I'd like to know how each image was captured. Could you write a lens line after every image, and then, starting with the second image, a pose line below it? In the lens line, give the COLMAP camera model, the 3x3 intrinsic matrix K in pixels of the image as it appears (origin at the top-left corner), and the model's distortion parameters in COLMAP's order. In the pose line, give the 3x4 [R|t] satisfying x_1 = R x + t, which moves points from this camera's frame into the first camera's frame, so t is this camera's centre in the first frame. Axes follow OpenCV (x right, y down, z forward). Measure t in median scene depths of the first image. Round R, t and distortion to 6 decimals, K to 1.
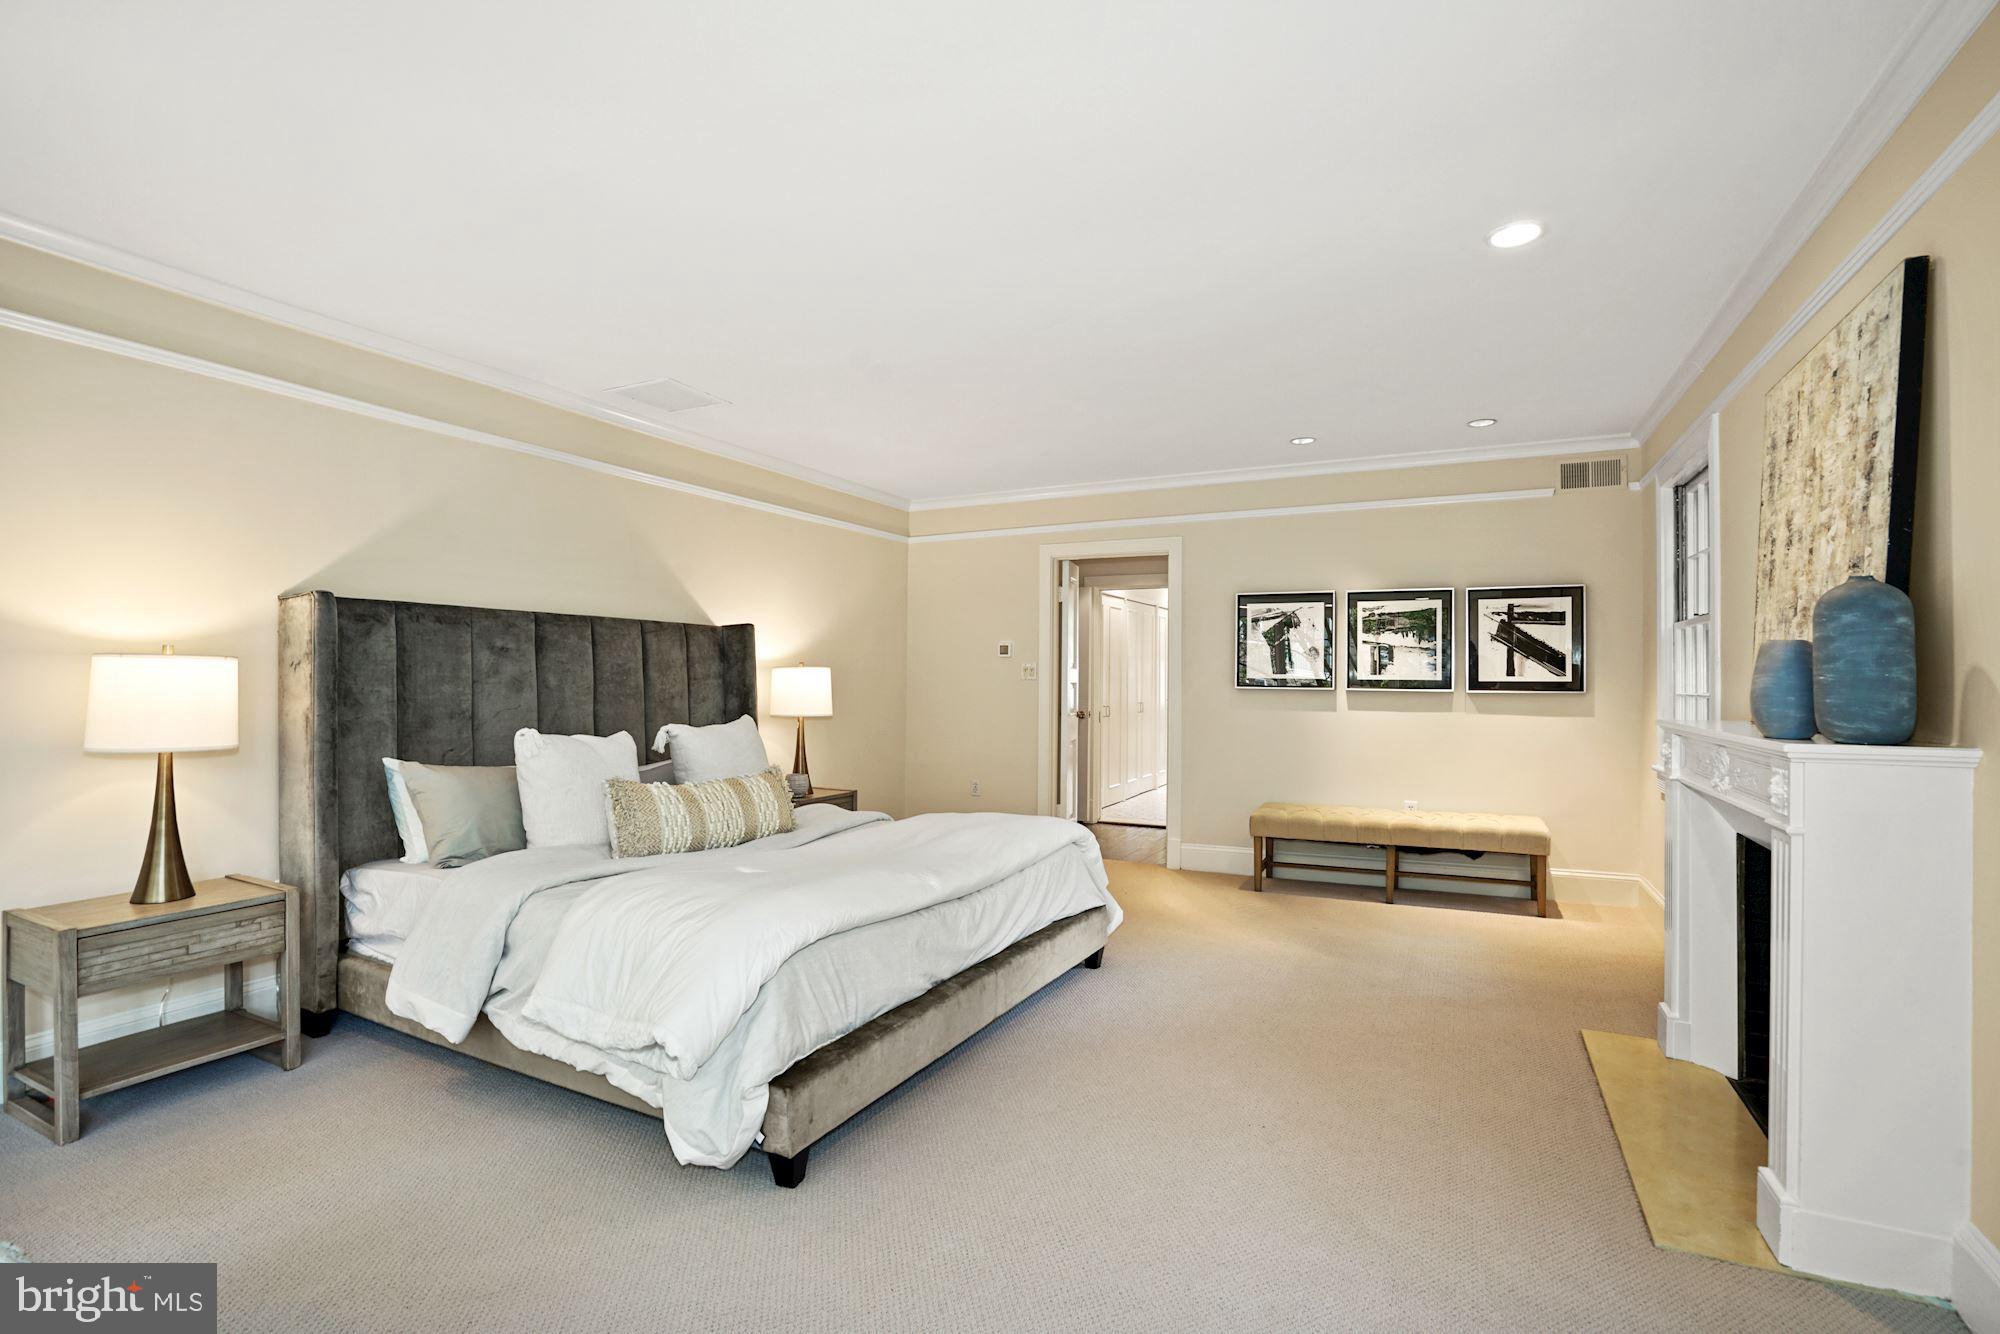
lens RADIAL K [[1007.7, 0, 1000.0], [0, 1007.7, 667.0], [0, 0, 1]] dist [0.000512, 0.000152]
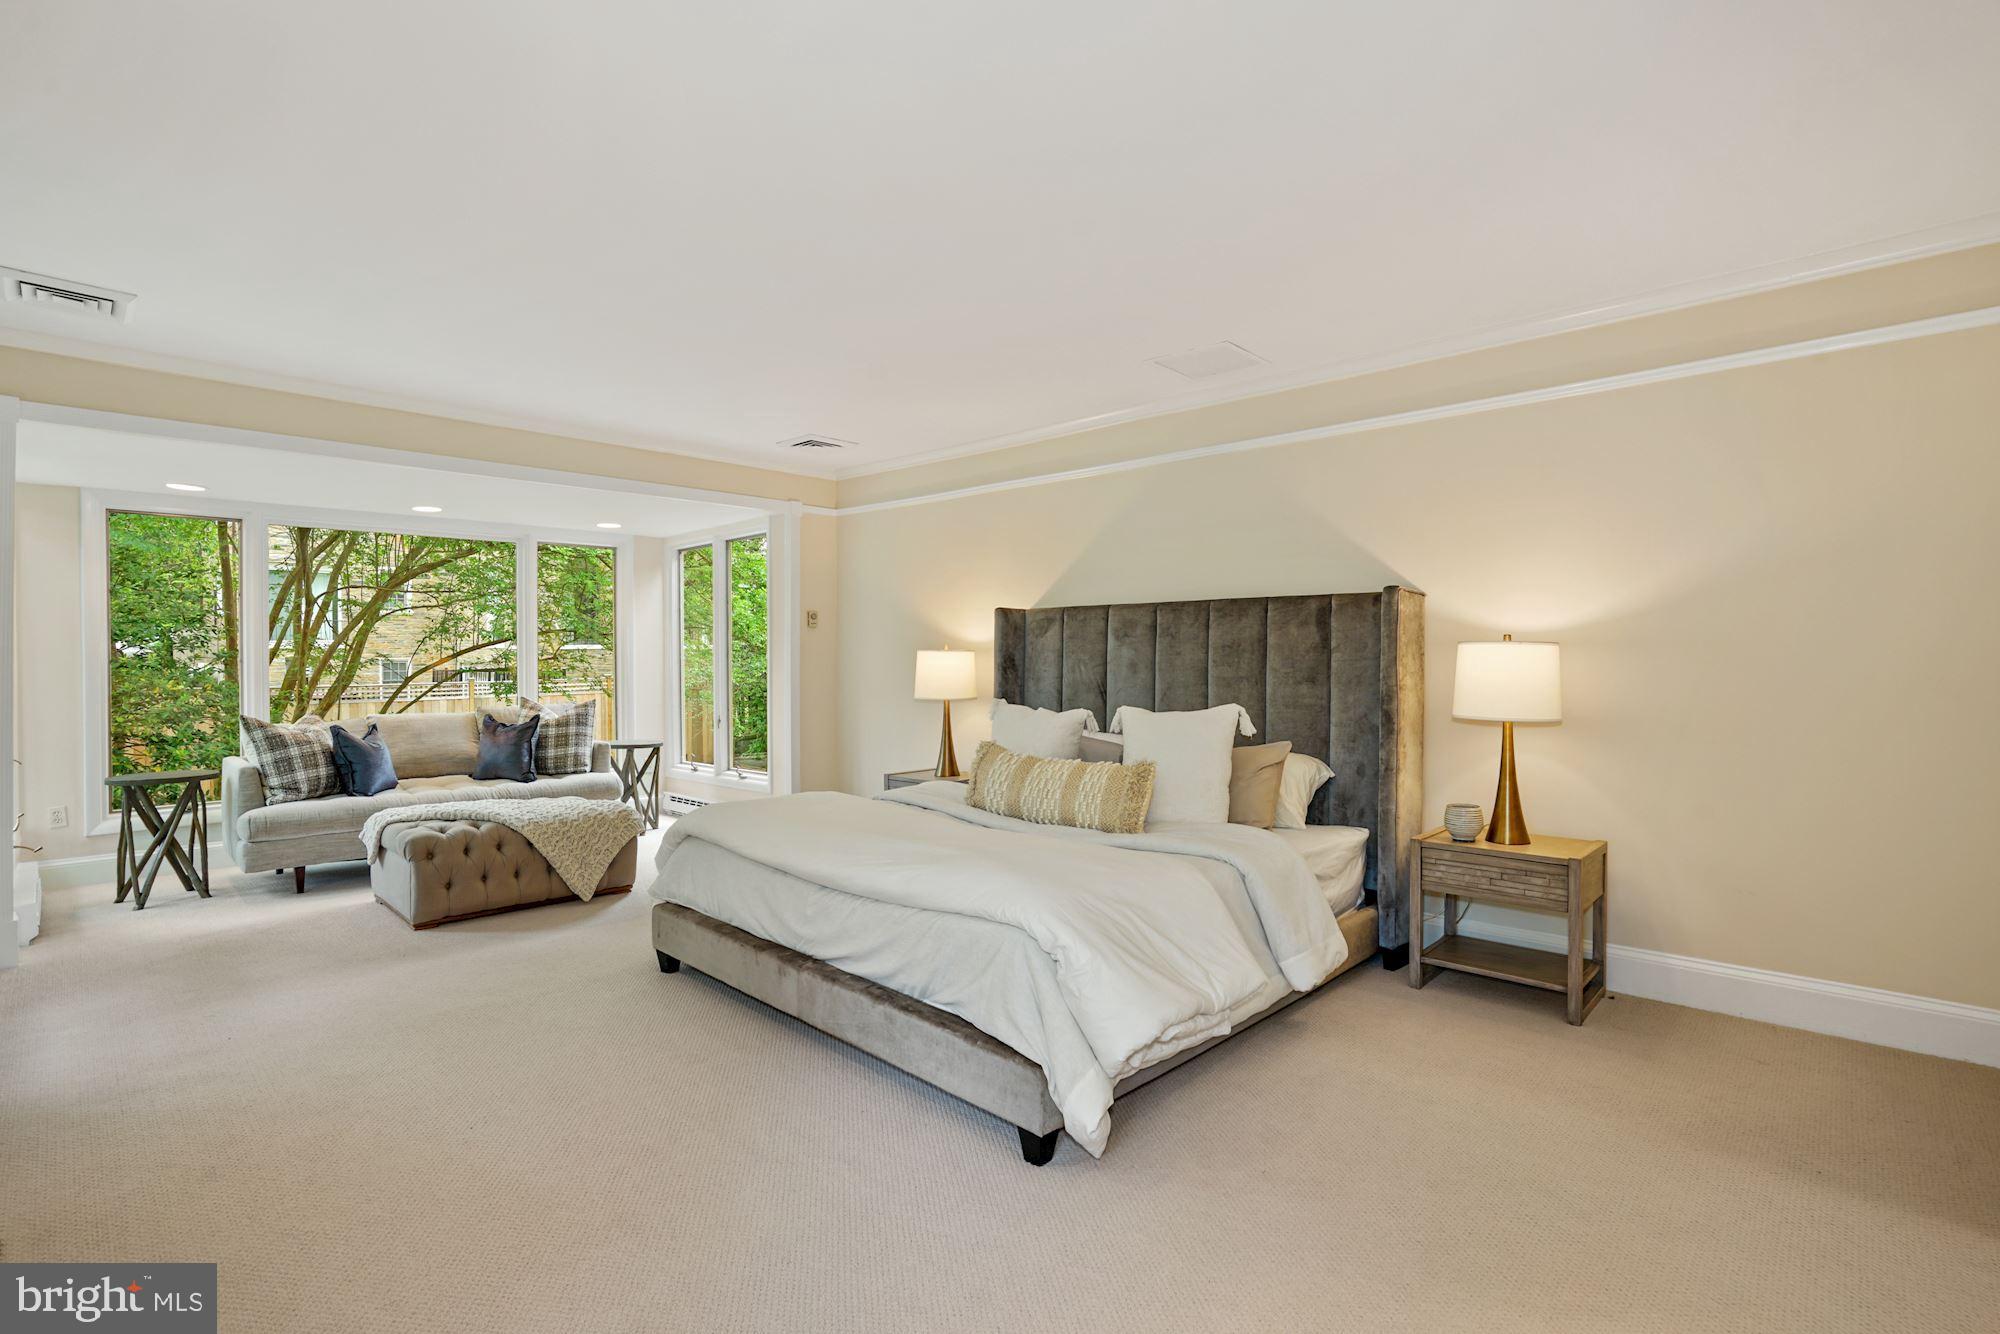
lens RADIAL K [[960.1, 0, 1000.0], [0, 960.1, 667.0], [0, 0, 1]] dist [-0.002790, -0.000274]
pose [[-0.336205, 0.005936, -0.941770, 0.644182], [0.018621, 0.999827, -0.000346, 0.014970], [0.941605, -0.017653, -0.336257, 1.217185]]
